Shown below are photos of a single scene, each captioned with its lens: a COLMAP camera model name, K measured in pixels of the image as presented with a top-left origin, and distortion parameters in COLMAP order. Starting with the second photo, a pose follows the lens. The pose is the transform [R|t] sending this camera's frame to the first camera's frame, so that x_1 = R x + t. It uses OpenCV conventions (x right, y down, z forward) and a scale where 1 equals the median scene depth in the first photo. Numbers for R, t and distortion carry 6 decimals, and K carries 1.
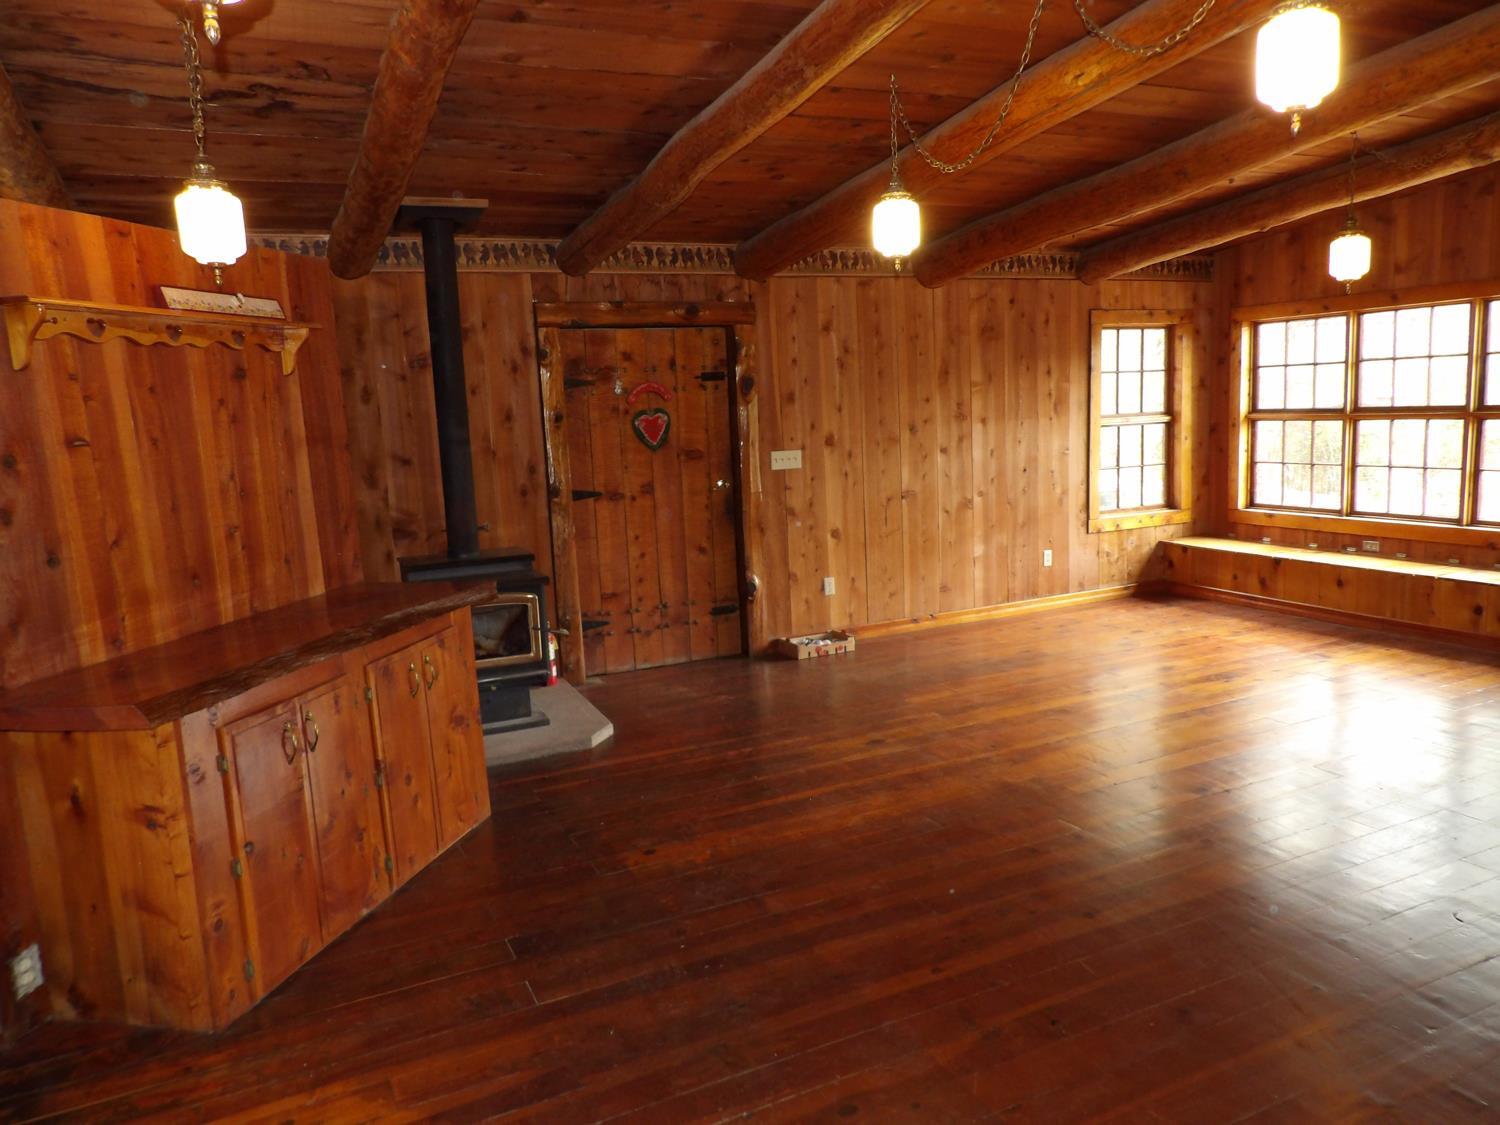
lens RADIAL K [[1078.2, 0, 766.6], [0, 1078.2, 564.1], [0, 0, 1]] dist [-0.039553, 0.036452]
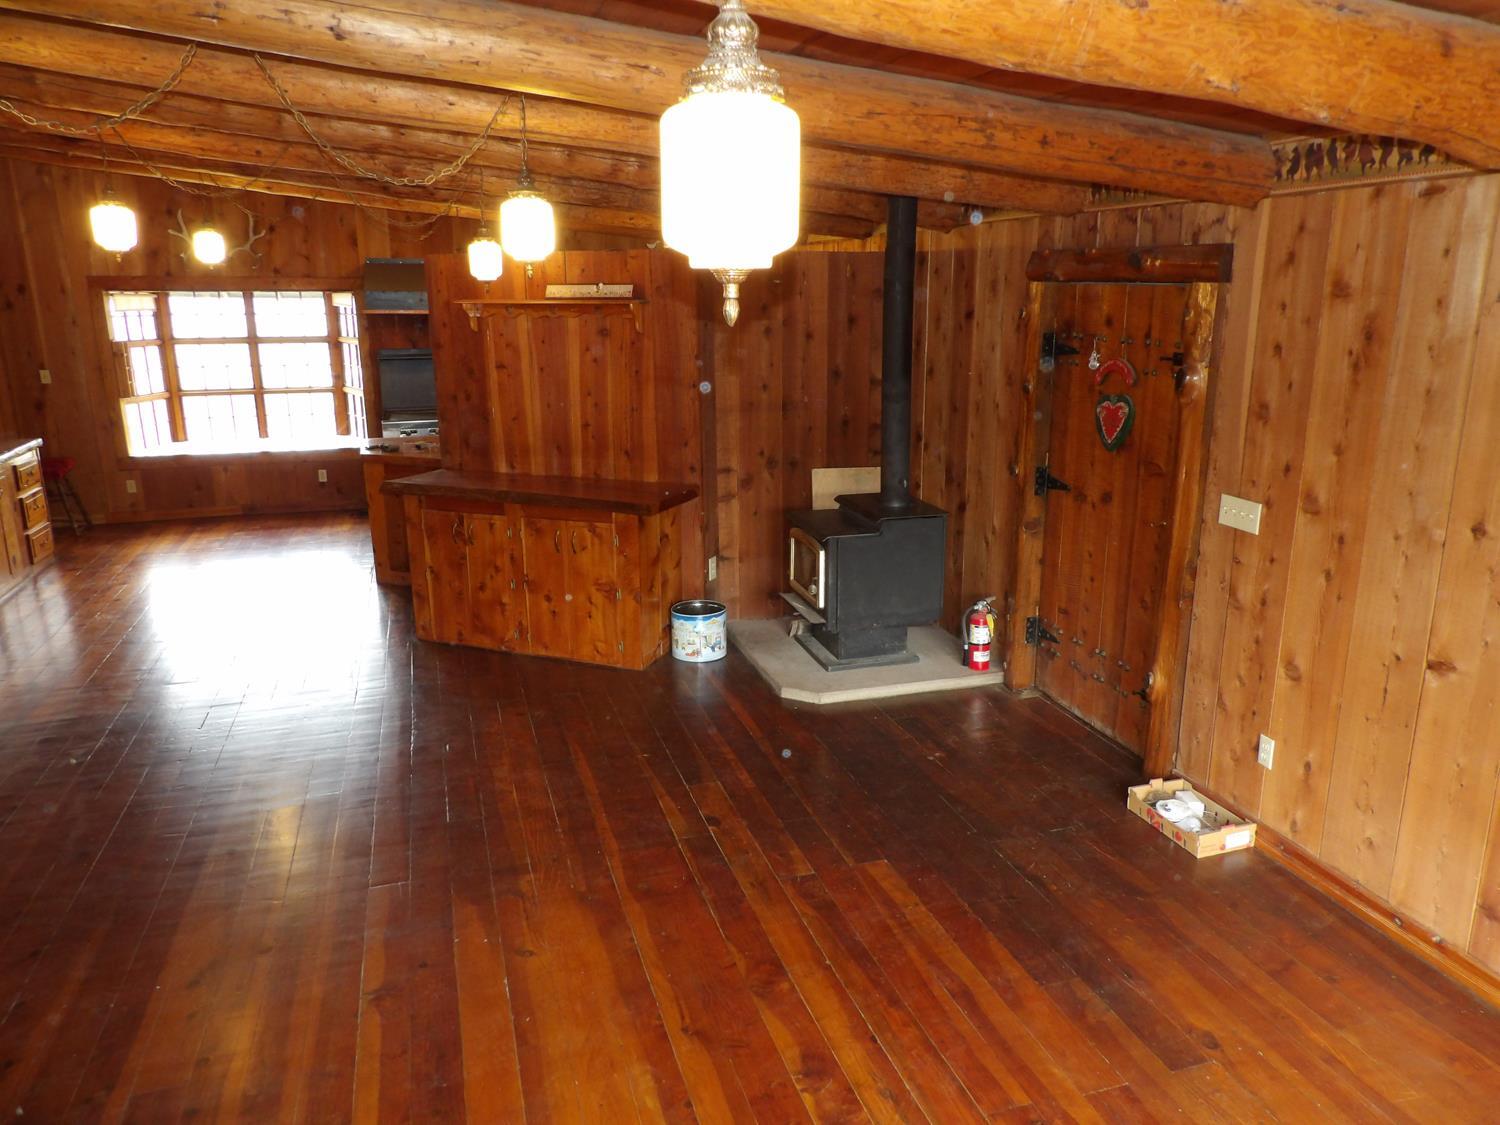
lens RADIAL K [[1078.2, 0, 766.6], [0, 1078.2, 564.1], [0, 0, 1]] dist [-0.039553, 0.036452]
pose [[-0.139759, 0.294092, -0.945504, 0.855903], [-0.141830, 0.939084, 0.313059, -0.301627], [0.979975, 0.177854, -0.089534, 1.110754]]
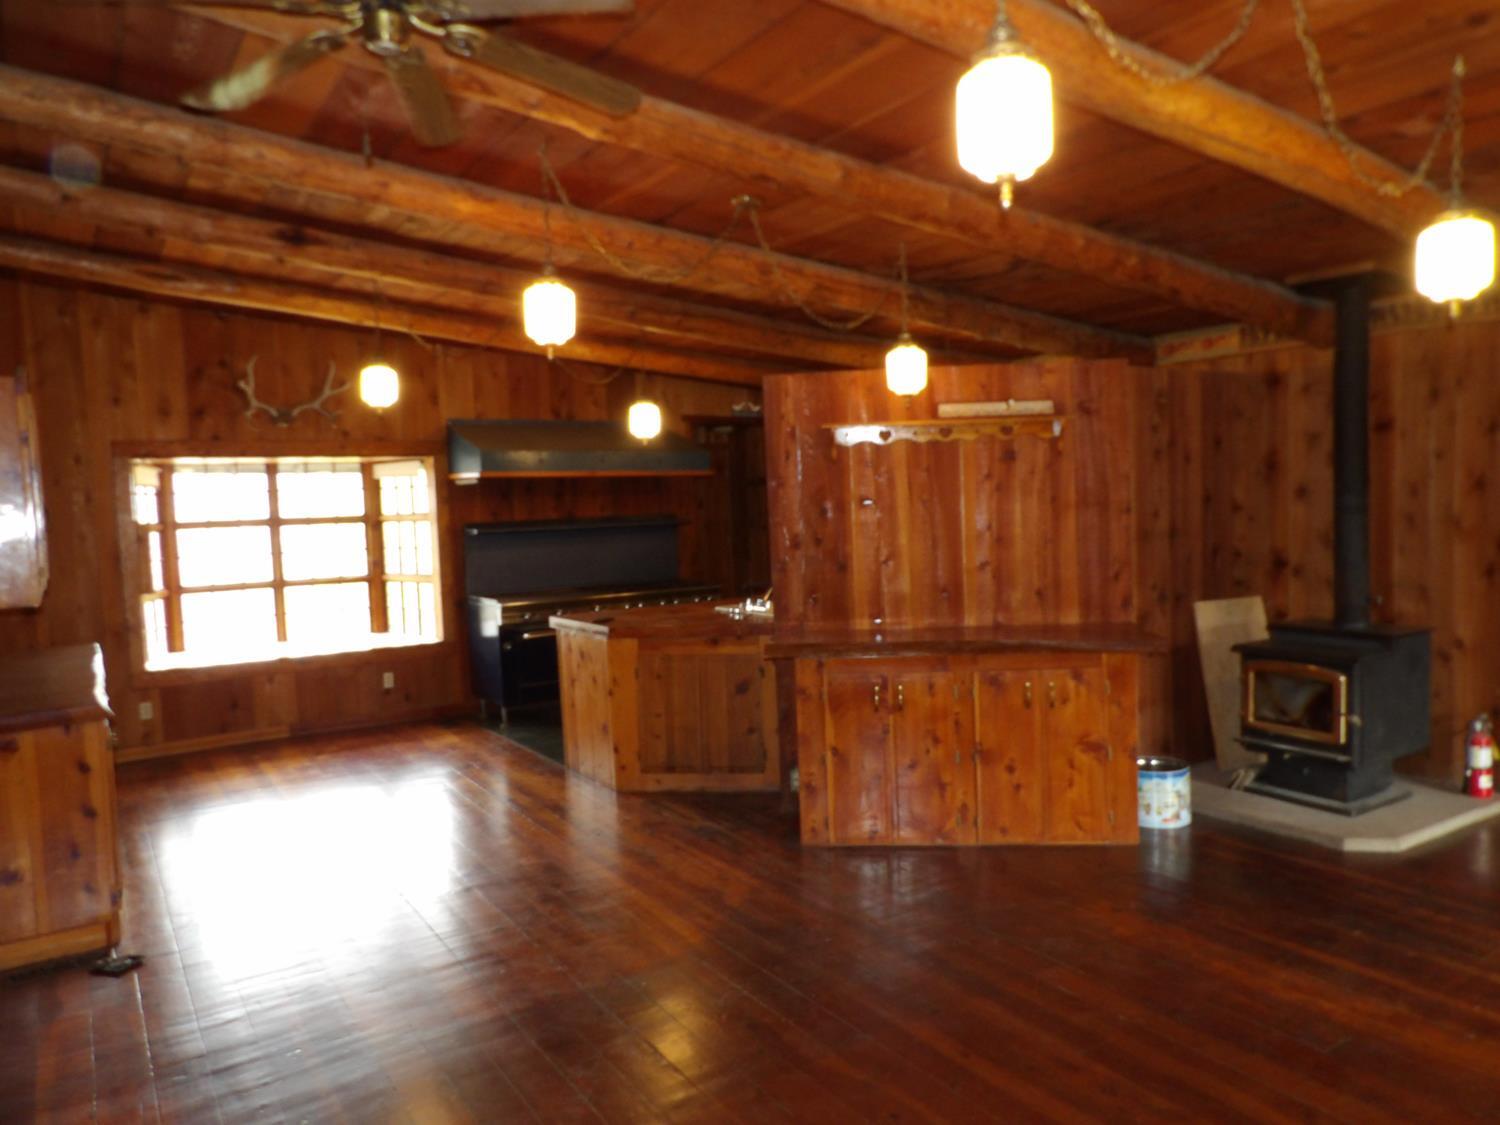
lens RADIAL K [[1078.2, 0, 766.6], [0, 1078.2, 564.1], [0, 0, 1]] dist [-0.039553, 0.036452]
pose [[0.126651, 0.107452, -0.986110, 0.675945], [-0.122574, 0.988192, 0.091936, -0.097266], [0.984345, 0.109227, 0.138326, 0.381967]]
